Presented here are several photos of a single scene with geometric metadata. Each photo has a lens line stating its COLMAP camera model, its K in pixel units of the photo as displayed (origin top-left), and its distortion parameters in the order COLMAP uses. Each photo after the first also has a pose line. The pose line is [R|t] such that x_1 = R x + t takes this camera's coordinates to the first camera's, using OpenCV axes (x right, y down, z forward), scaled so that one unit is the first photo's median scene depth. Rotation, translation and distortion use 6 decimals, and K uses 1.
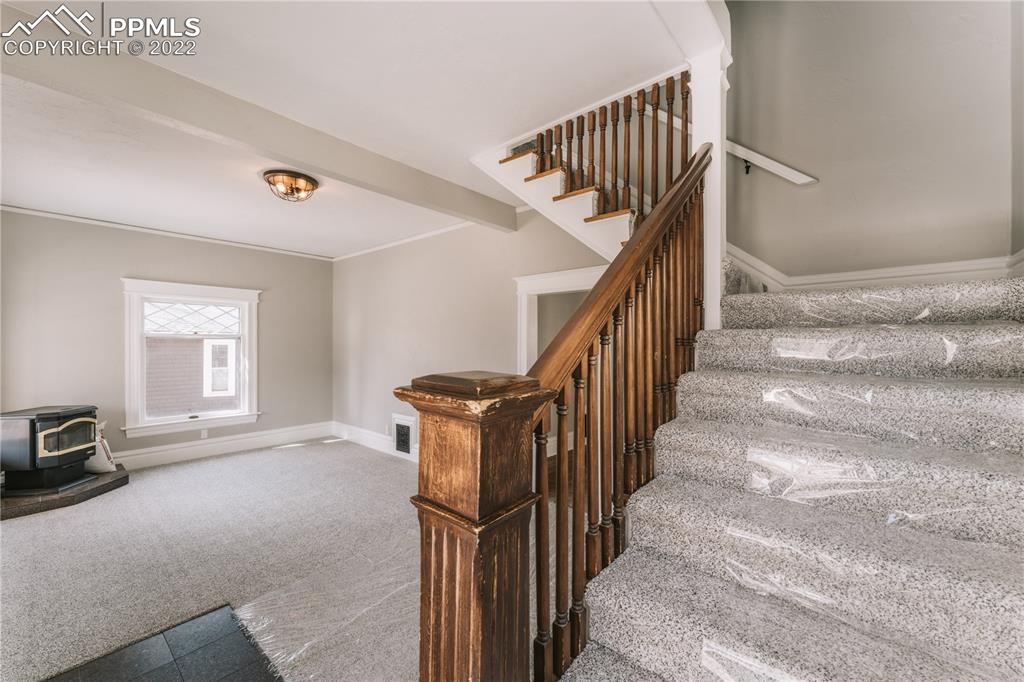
lens RADIAL K [[405.8, 0, 510.2], [0, 405.8, 342.3], [0, 0, 1]] dist [0.000719, -0.000017]
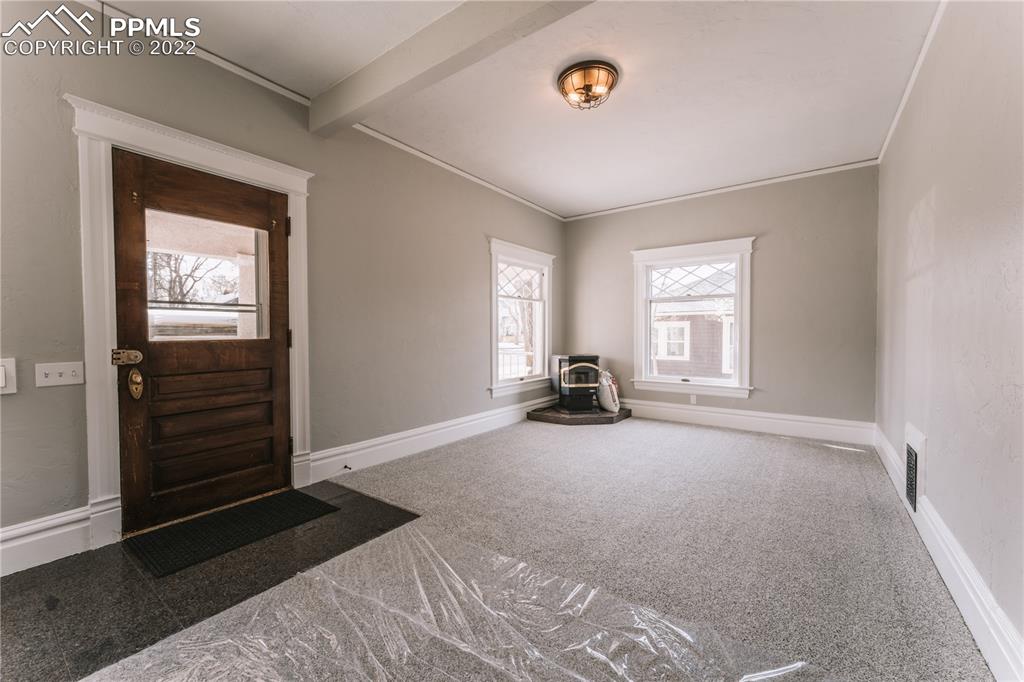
lens RADIAL K [[410.0, 0, 511.7], [0, 410.0, 342.0], [0, 0, 1]] dist [0.000090, -0.000071]
pose [[0.084185, 0.024708, -0.996144, 0.185753], [0.002933, 0.999682, 0.025044, 0.069052], [0.996446, -0.005030, 0.084086, 0.526102]]
